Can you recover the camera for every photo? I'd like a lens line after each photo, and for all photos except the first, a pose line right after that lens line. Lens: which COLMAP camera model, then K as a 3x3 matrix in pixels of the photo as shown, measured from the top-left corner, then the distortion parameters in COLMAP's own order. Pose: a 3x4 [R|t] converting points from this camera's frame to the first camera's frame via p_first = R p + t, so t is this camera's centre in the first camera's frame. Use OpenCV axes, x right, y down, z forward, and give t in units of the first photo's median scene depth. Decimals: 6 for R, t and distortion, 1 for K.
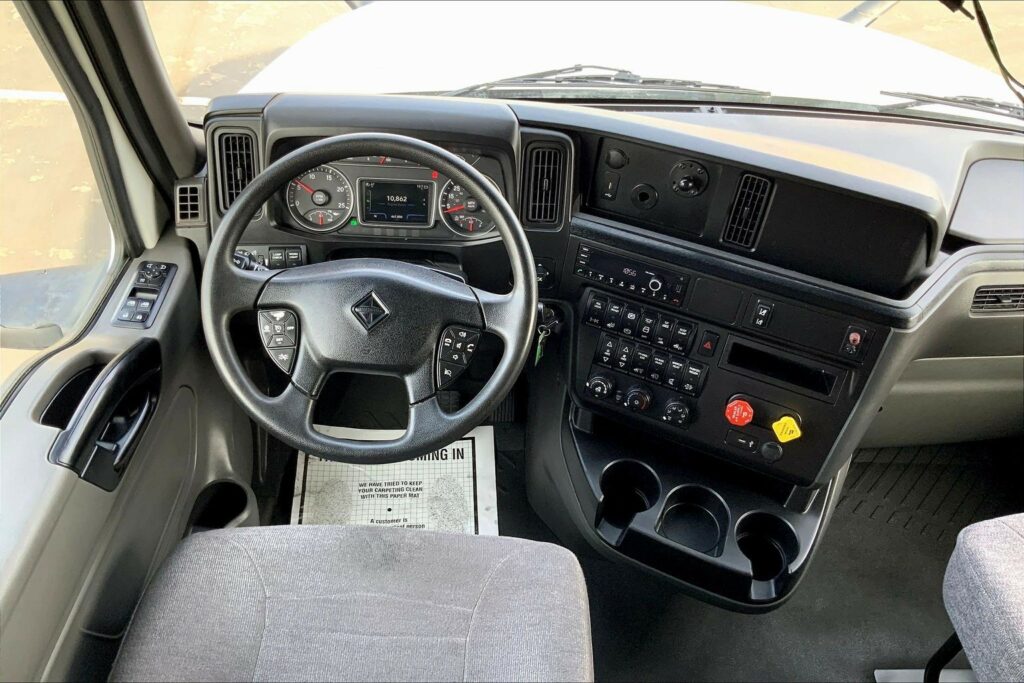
lens RADIAL K [[839.0, 0, 497.2], [0, 839.0, 349.4], [0, 0, 1]] dist [0.073714, -0.153310]
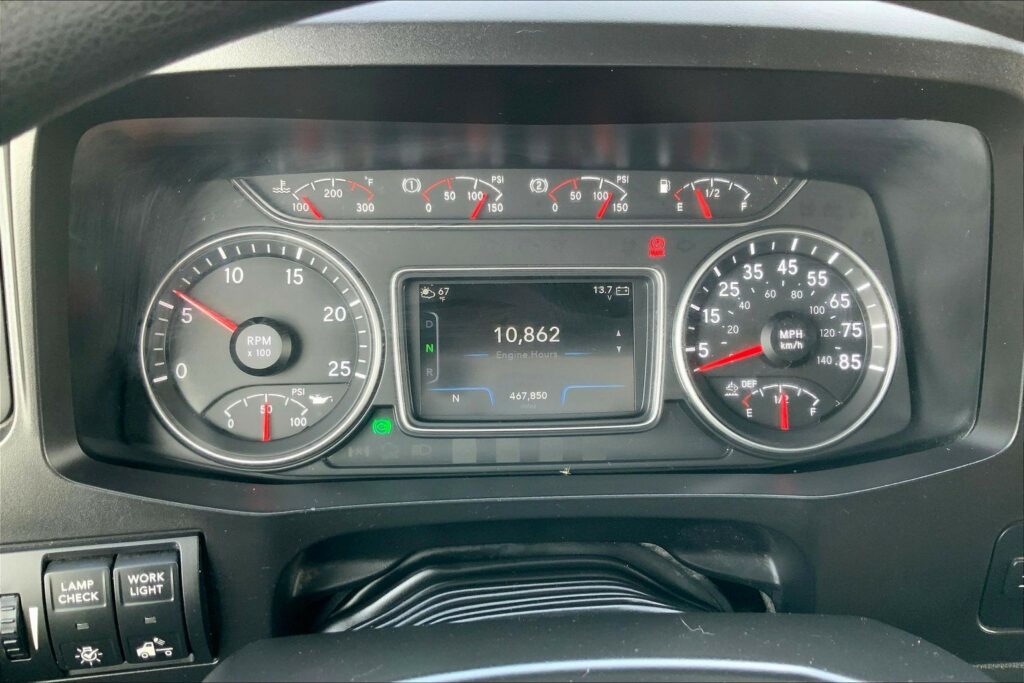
lens RADIAL K [[839.0, 0, 508.3], [0, 839.0, 345.1], [0, 0, 1]] dist [0.073714, -0.153310]
pose [[0.997962, -0.053071, 0.035428, -0.137752], [0.058726, 0.981051, -0.184637, -0.123293], [-0.024958, 0.186342, 0.982168, 0.720300]]
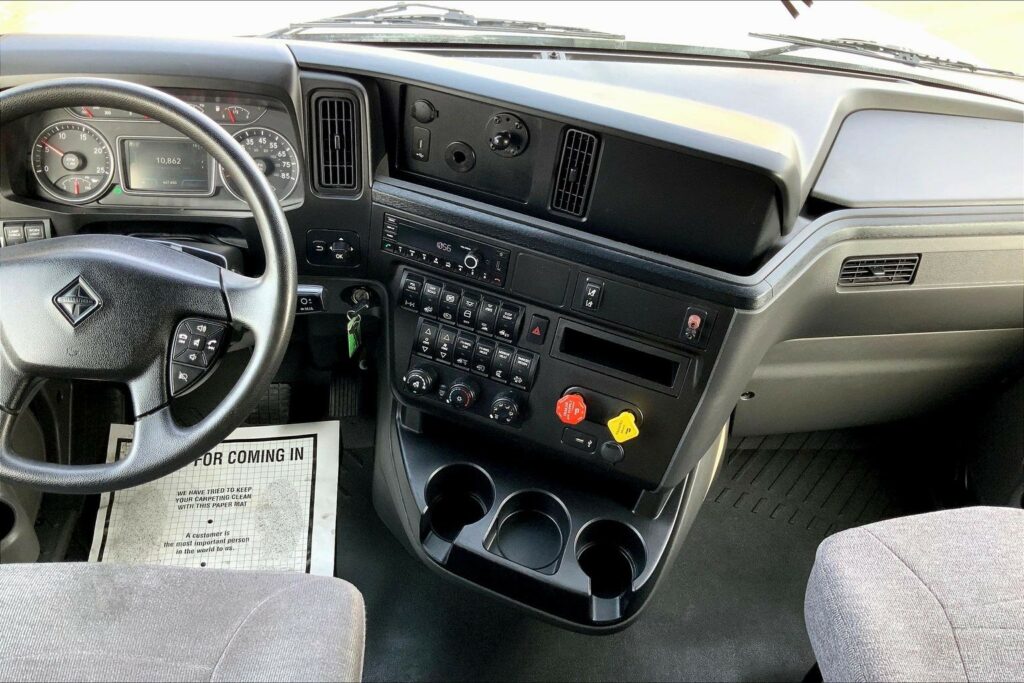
lens RADIAL K [[839.0, 0, 504.4], [0, 839.0, 348.7], [0, 0, 1]] dist [0.073714, -0.153310]
pose [[0.998588, -0.020169, 0.049153, 0.168760], [0.018386, 0.999166, 0.036456, -0.018166], [-0.049847, -0.035501, 0.998126, 0.142637]]
